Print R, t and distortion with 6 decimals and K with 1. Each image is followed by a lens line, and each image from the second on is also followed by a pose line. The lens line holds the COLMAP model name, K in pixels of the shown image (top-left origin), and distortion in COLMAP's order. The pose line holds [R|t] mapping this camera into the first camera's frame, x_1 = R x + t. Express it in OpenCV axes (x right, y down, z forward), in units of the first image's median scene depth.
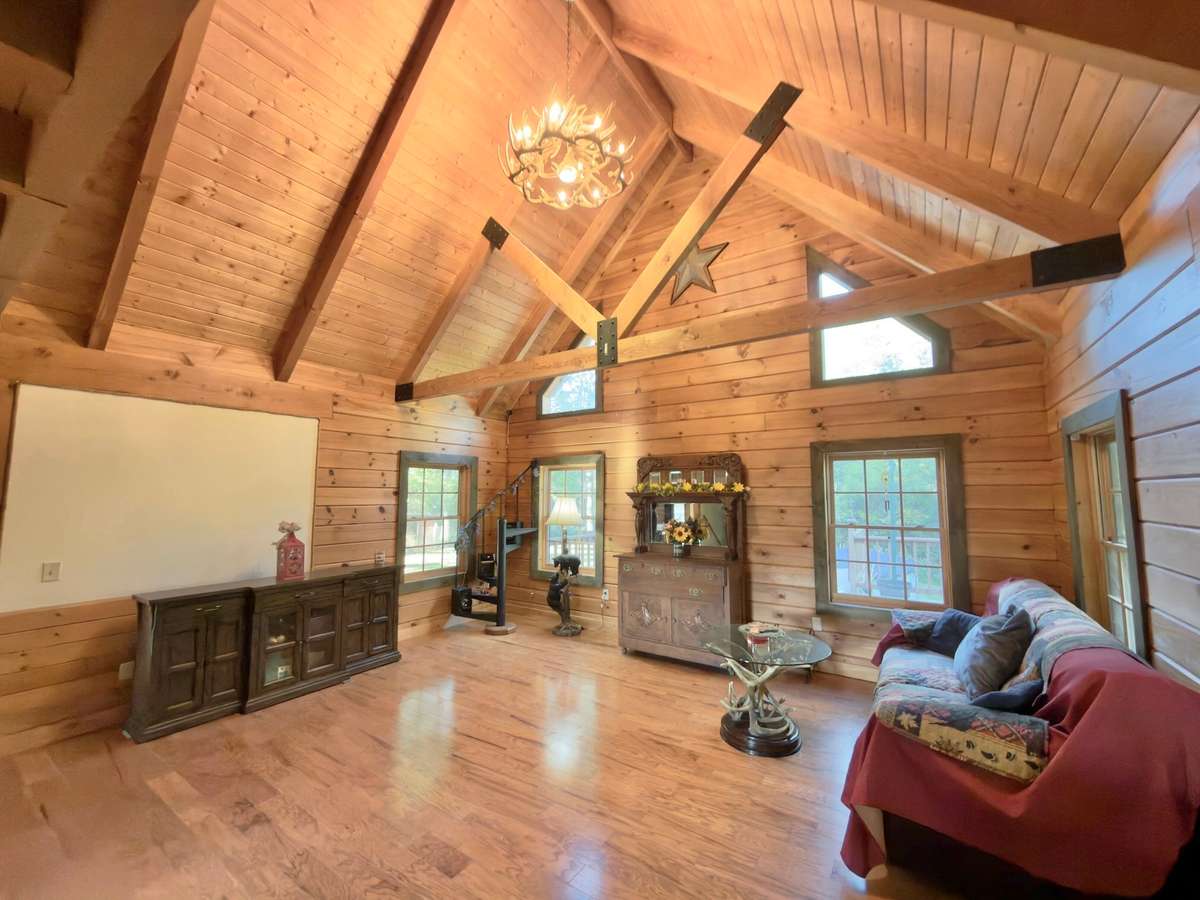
lens RADIAL K [[478.7, 0, 601.9], [0, 478.7, 447.6], [0, 0, 1]] dist [-0.001499, -0.000091]
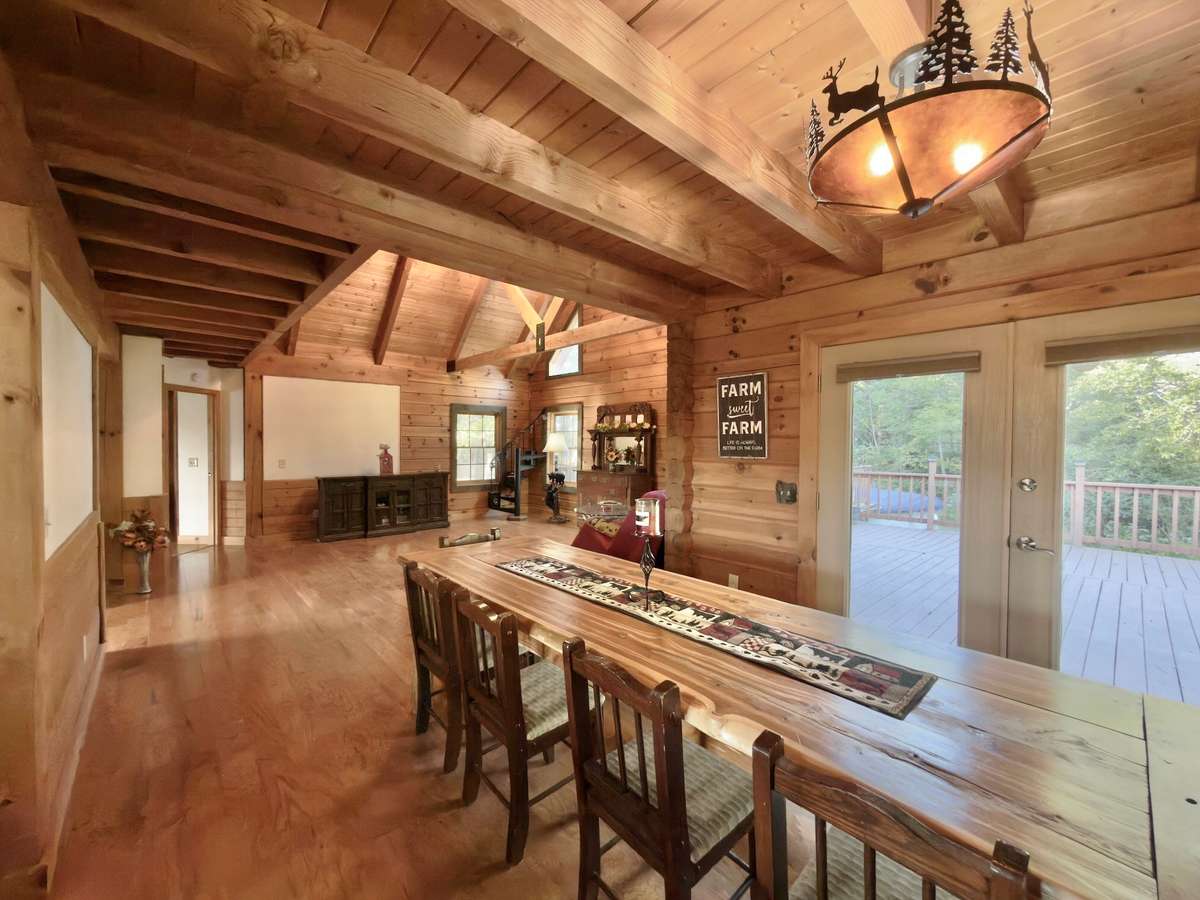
lens RADIAL K [[478.7, 0, 599.3], [0, 478.7, 447.4], [0, 0, 1]] dist [-0.001499, -0.000091]
pose [[0.971741, 0.008869, -0.235881, 0.436366], [0.016492, 0.994301, 0.105323, -0.008005], [0.235471, -0.106237, 0.966057, -0.435615]]
